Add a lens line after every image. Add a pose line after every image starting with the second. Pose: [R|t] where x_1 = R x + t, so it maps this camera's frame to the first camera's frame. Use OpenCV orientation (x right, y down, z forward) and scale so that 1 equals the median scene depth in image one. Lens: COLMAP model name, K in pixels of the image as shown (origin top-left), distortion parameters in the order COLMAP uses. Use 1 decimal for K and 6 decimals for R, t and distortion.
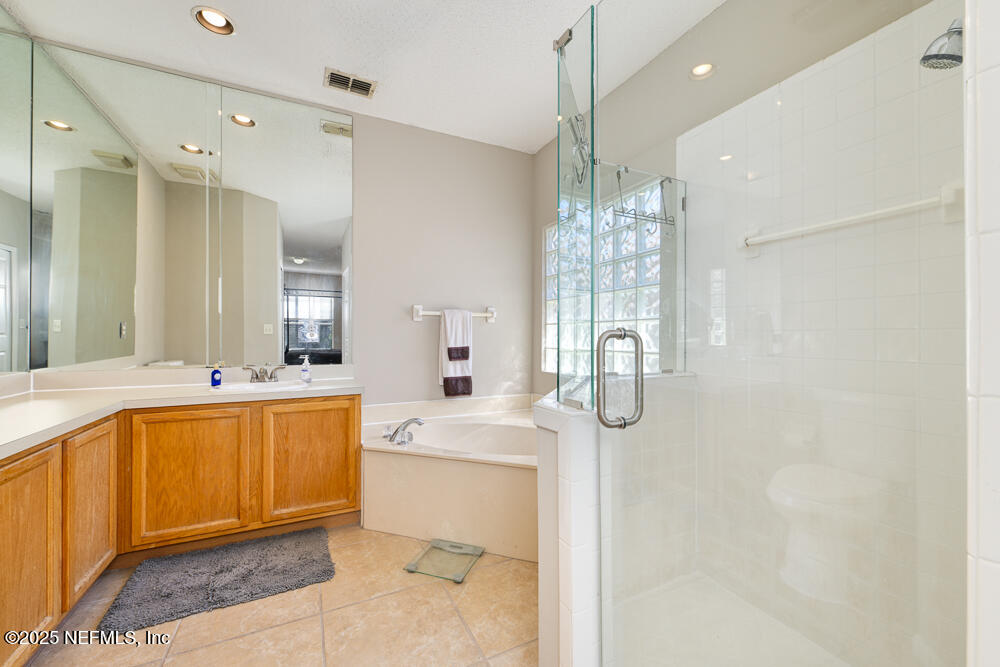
lens RADIAL K [[392.1, 0, 501.3], [0, 392.1, 331.9], [0, 0, 1]] dist [0.001340, -0.000408]
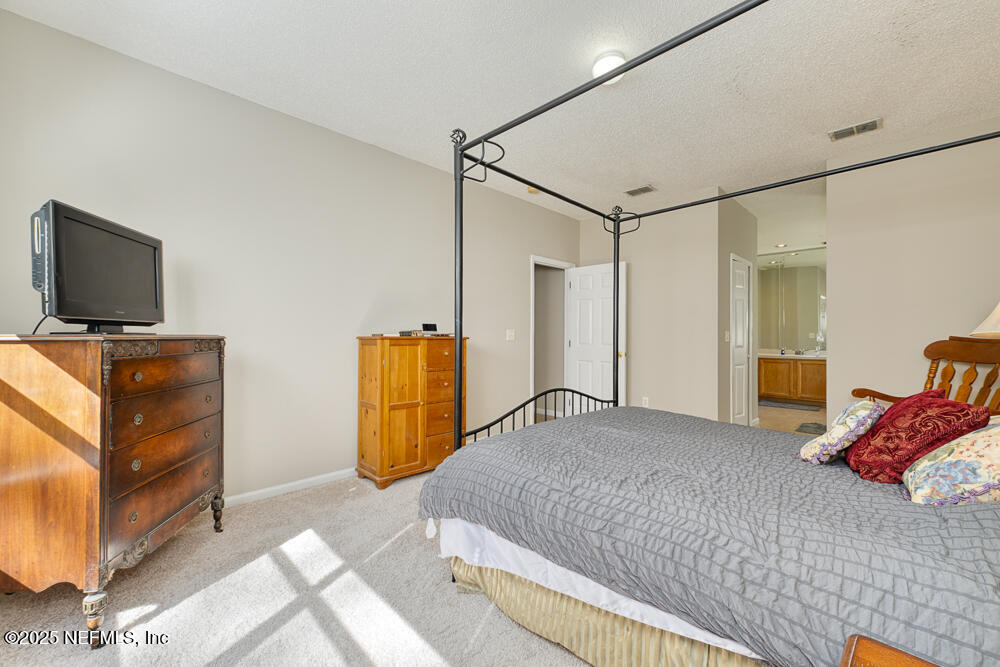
lens RADIAL K [[392.1, 0, 499.5], [0, 392.1, 335.2], [0, 0, 1]] dist [0.001340, -0.000408]
pose [[0.302434, -0.007908, -0.953137, 1.636526], [0.003450, 0.999968, -0.007202, -0.002044], [0.953164, -0.001110, 0.302452, -2.181993]]
